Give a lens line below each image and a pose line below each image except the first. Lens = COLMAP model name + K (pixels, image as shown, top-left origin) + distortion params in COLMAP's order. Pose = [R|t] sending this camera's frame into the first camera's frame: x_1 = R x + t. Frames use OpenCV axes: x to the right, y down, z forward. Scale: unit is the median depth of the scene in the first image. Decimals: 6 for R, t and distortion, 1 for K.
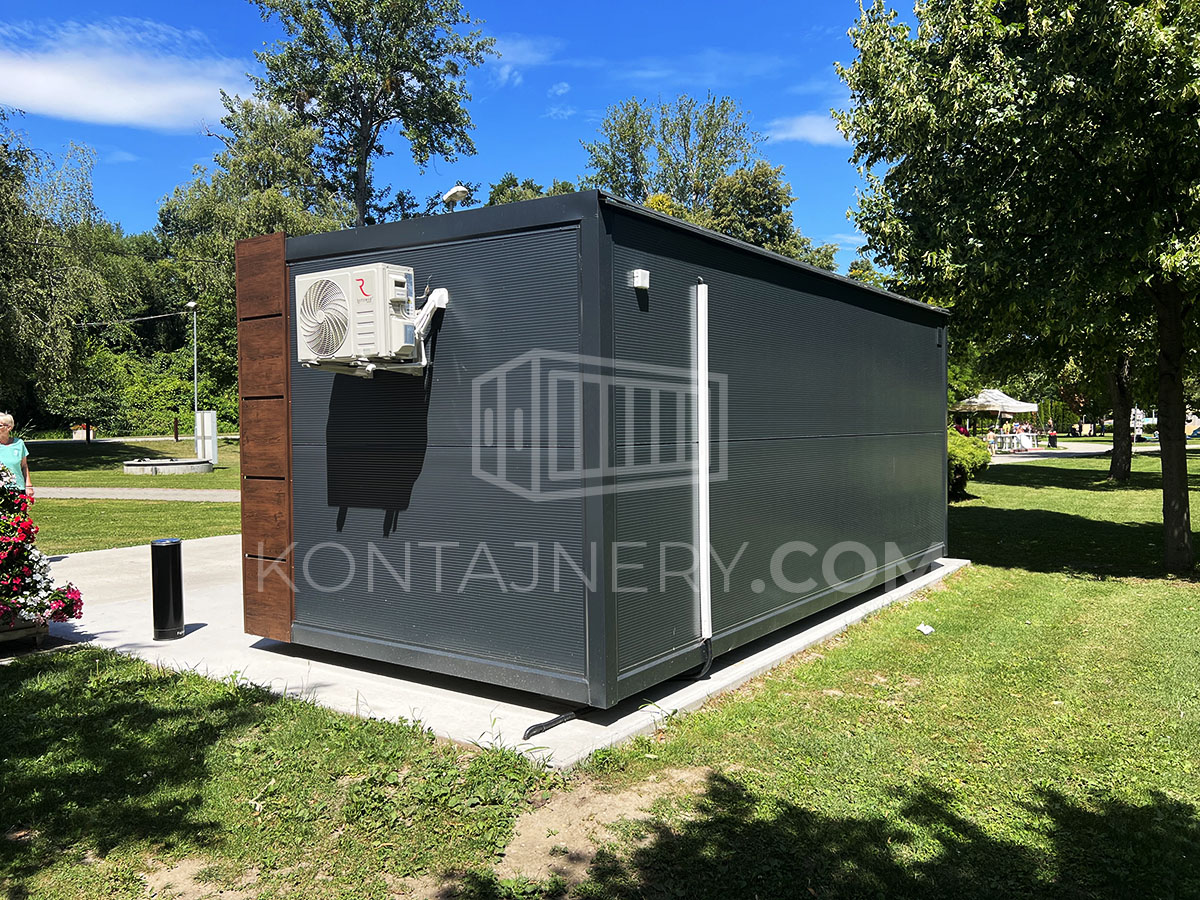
lens RADIAL K [[912.3, 0, 605.5], [0, 912.3, 449.2], [0, 0, 1]] dist [-0.011289, -0.011284]
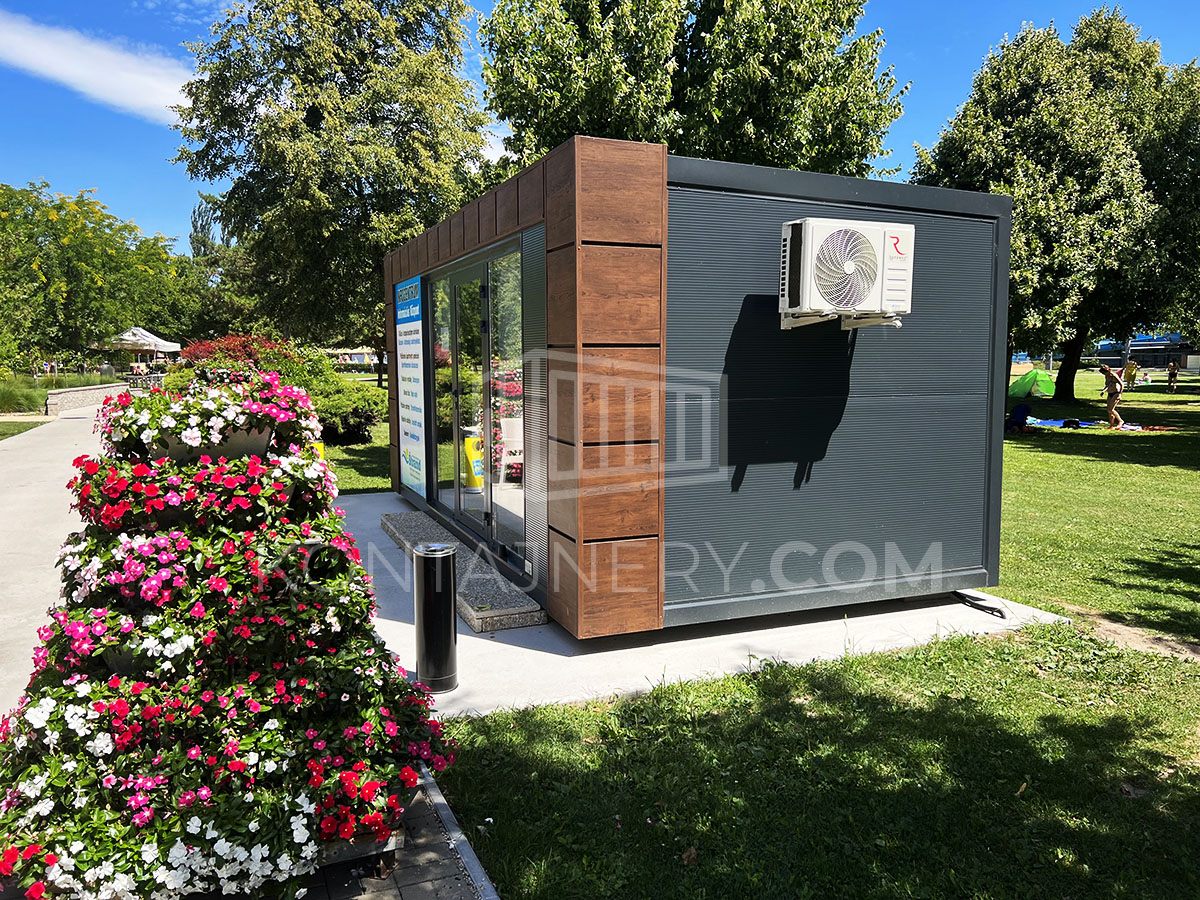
lens RADIAL K [[912.3, 0, 604.2], [0, 912.3, 452.8], [0, 0, 1]] dist [-0.011289, -0.011284]
pose [[0.548639, -0.084367, 0.831792, -1.226314], [0.023650, 0.996064, 0.085429, -0.035478], [-0.835725, -0.027198, 0.548475, 0.646025]]
